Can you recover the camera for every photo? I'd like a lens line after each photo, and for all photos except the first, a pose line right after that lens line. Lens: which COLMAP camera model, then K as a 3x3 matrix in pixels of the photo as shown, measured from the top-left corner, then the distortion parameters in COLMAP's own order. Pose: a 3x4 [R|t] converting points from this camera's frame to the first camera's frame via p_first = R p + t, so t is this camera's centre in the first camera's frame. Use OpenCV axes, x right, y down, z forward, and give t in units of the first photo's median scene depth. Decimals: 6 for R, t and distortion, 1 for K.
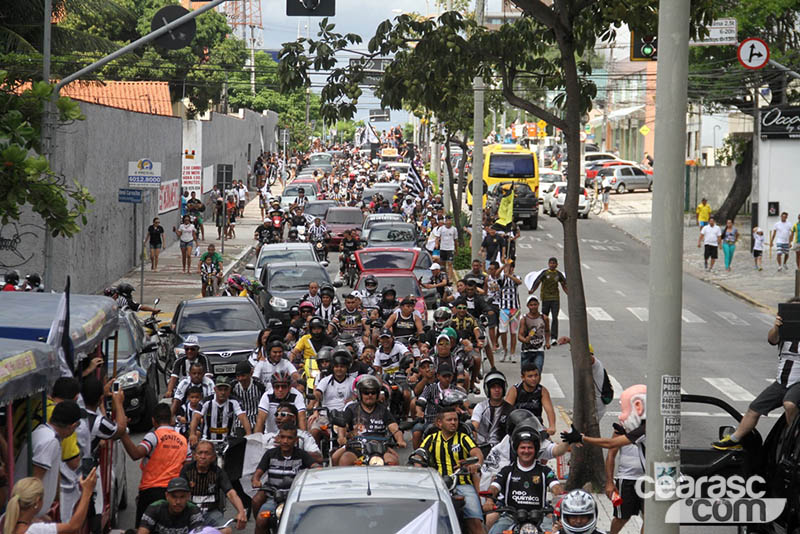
lens RADIAL K [[2670.9, 0, 399.9], [0, 2670.9, 268.3], [0, 0, 1]] dist [0.682373, 0.000000]
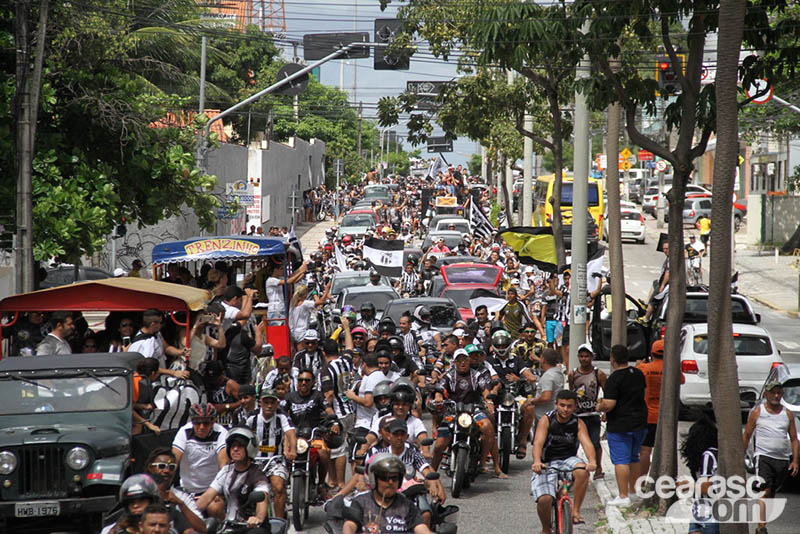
lens RADIAL K [[3957.1, 0, 398.9], [0, 3957.1, 265.3], [0, 0, 1]] dist [1.742965, 0.000000]
pose [[0.999844, -0.000349, -0.017643, 0.002346], [-0.000128, 0.999636, -0.026979, 0.022252], [0.017646, 0.026977, 0.999480, -0.376857]]
